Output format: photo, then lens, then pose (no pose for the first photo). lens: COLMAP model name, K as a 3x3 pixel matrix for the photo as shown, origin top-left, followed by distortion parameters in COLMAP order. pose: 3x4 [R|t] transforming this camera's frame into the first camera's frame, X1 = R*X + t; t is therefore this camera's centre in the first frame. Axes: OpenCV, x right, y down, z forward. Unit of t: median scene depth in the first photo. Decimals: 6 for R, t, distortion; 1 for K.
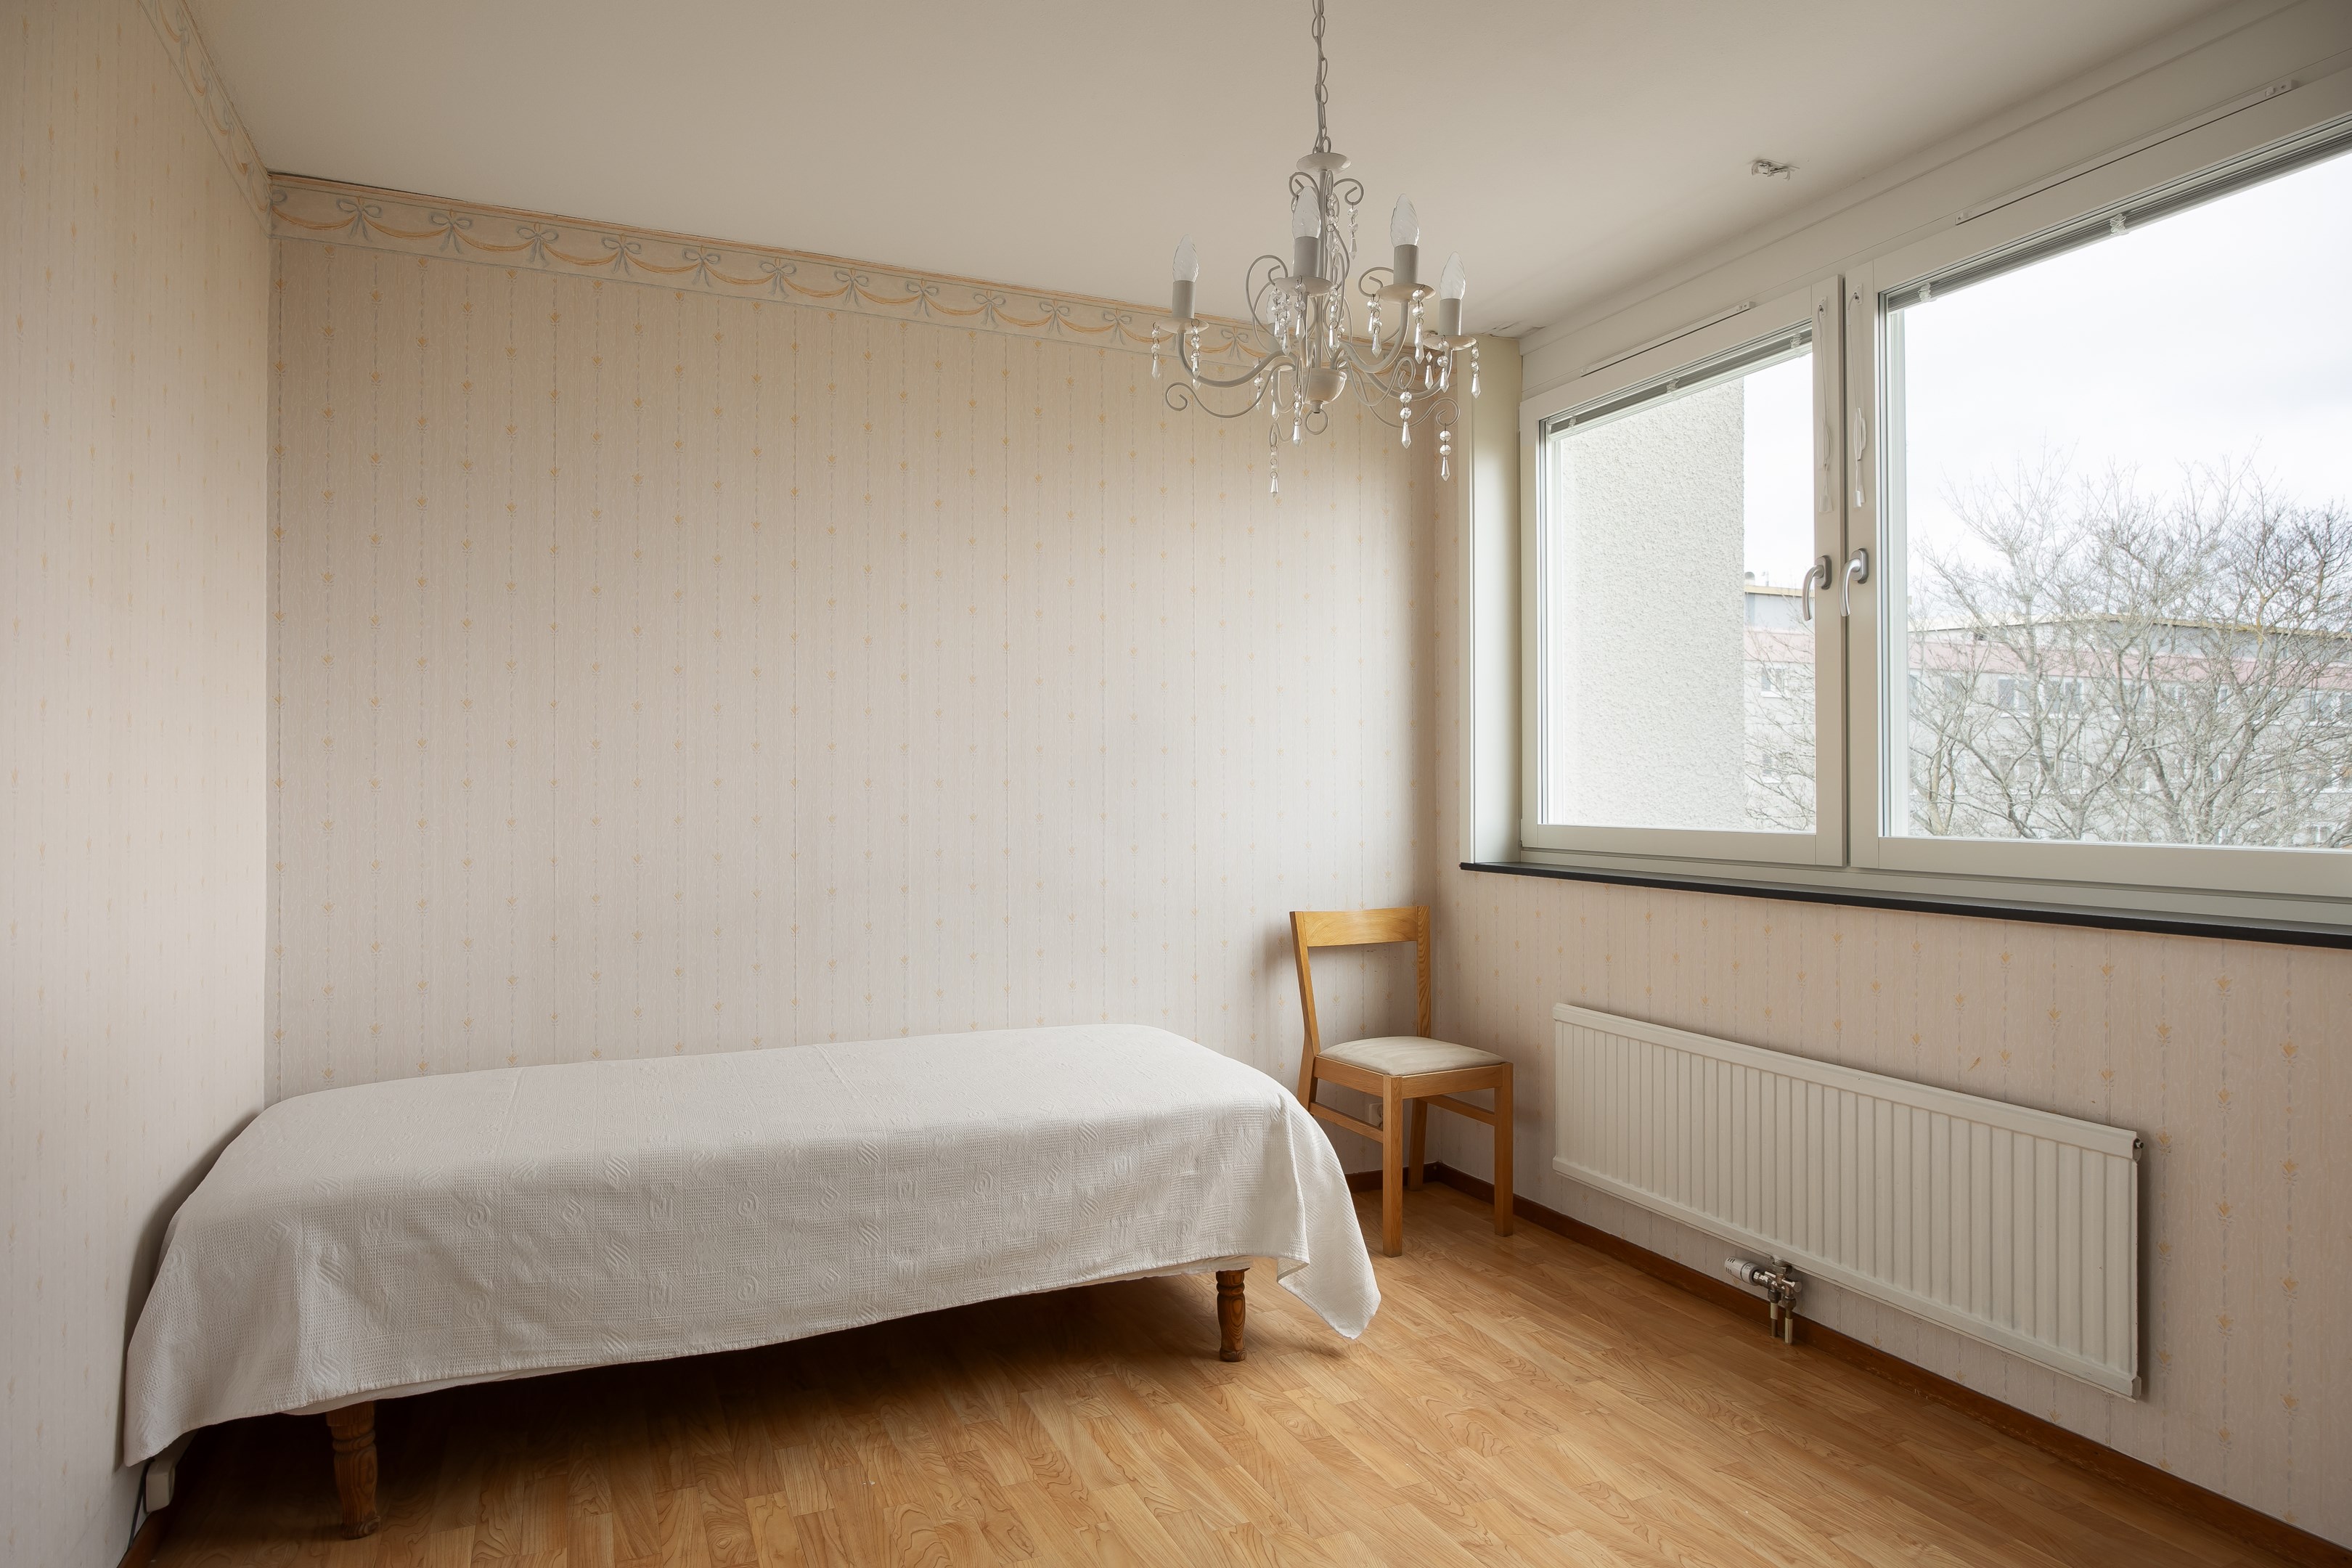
lens RADIAL K [[1367.5, 0, 1177.6], [0, 1367.5, 770.7], [0, 0, 1]] dist [-0.004287, -0.000755]
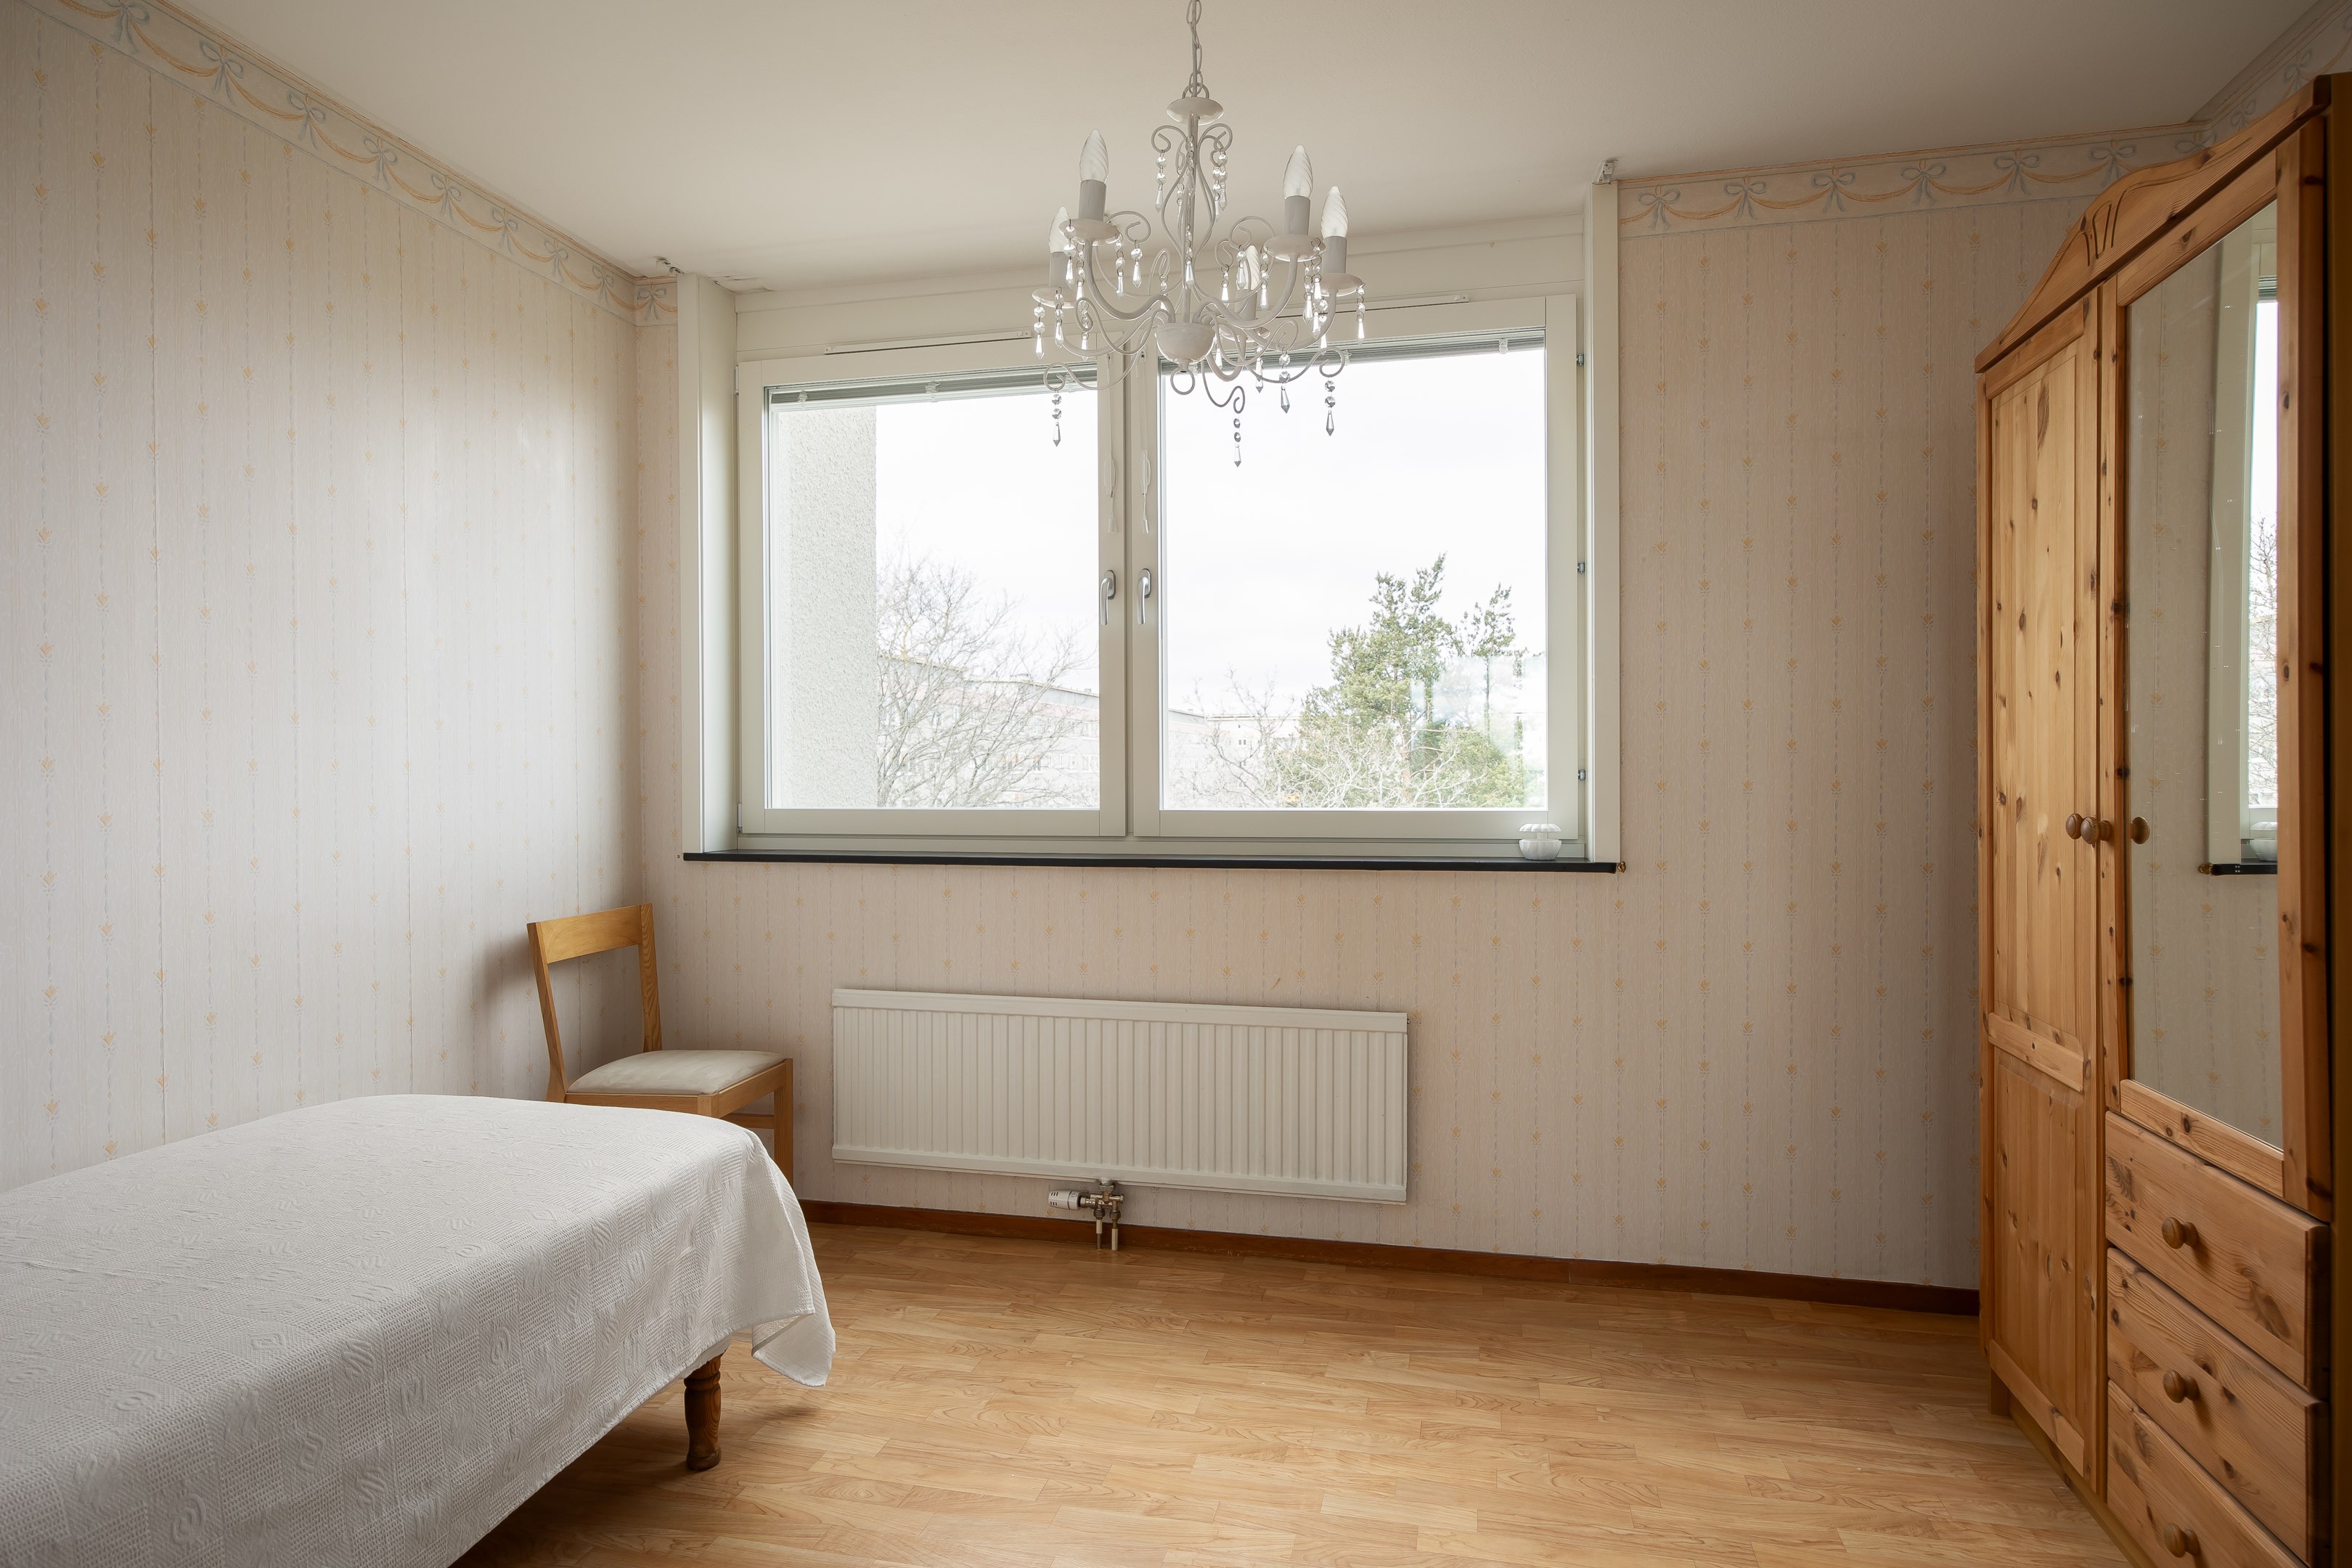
lens RADIAL K [[1311.2, 0, 1173.6], [0, 1311.2, 772.7], [0, 0, 1]] dist [-0.004047, -0.000708]
pose [[0.602400, -0.003299, 0.798188, -0.405443], [-0.005945, 0.999945, 0.008620, 0.005725], [-0.798172, -0.009938, 0.602347, 0.296584]]
